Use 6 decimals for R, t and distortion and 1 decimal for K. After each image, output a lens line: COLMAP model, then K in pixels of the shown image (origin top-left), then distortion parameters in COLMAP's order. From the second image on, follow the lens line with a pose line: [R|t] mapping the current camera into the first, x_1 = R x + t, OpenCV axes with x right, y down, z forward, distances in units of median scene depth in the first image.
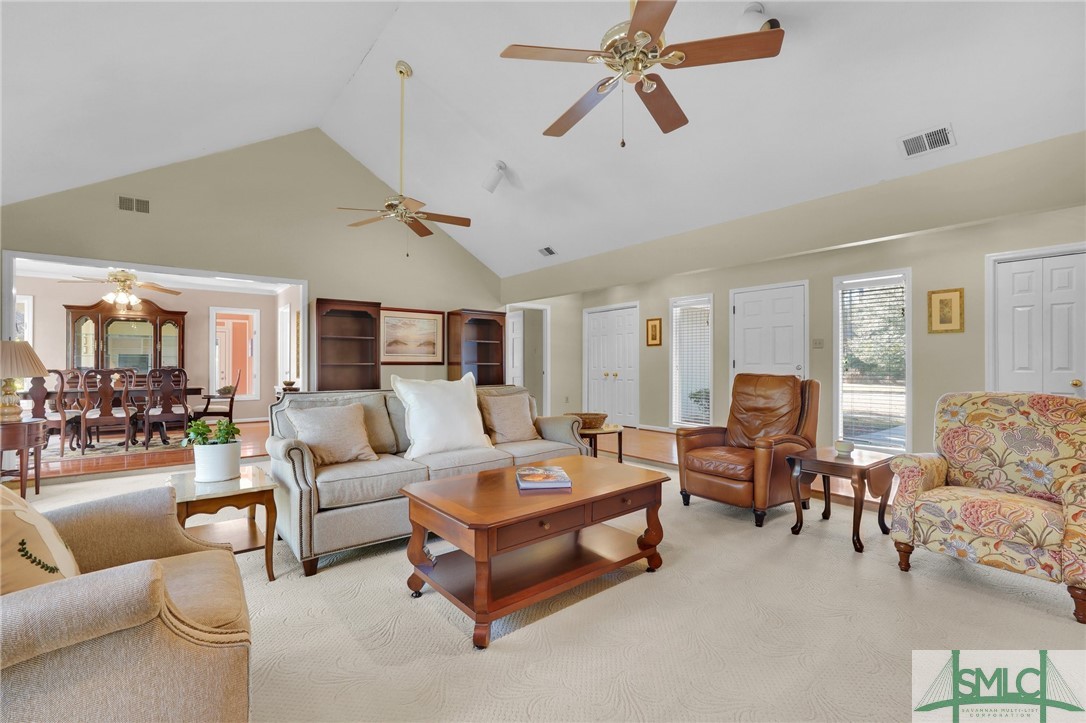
lens RADIAL K [[479.7, 0, 545.4], [0, 479.7, 362.1], [0, 0, 1]] dist [-0.019337, 0.009480]
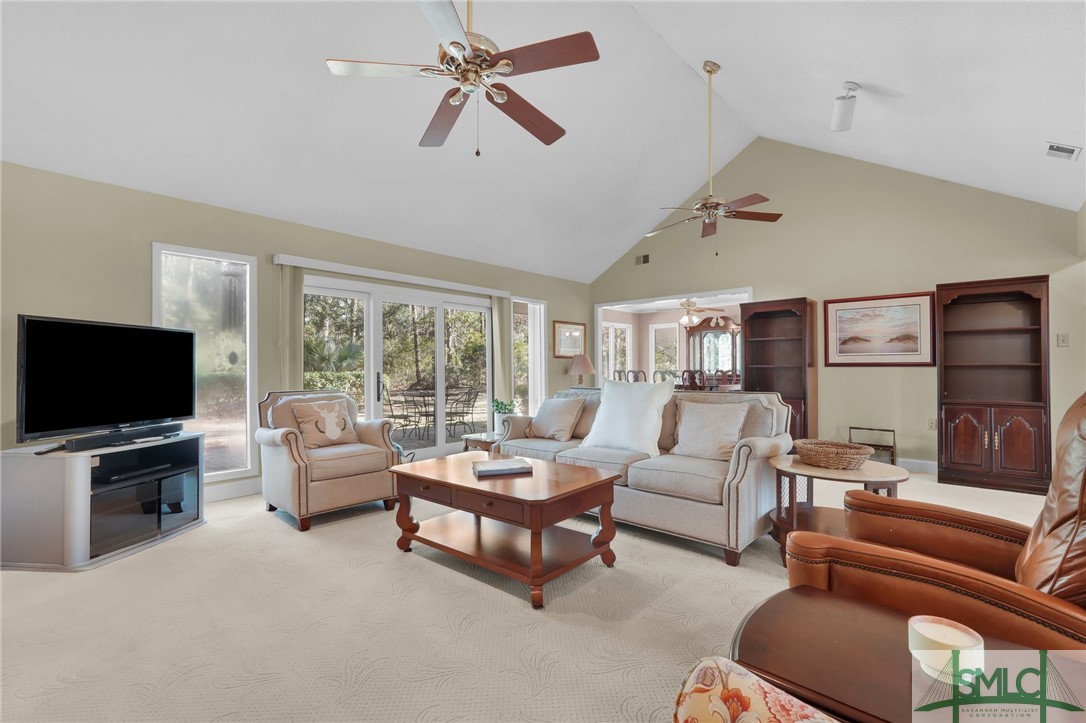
lens RADIAL K [[479.7, 0, 545.4], [0, 479.7, 362.1], [0, 0, 1]] dist [-0.019337, 0.009480]
pose [[0.141497, -0.008822, -0.989899, 0.437051], [0.011487, 0.999908, -0.007269, -0.001947], [0.989872, -0.010343, 0.141585, 0.357274]]
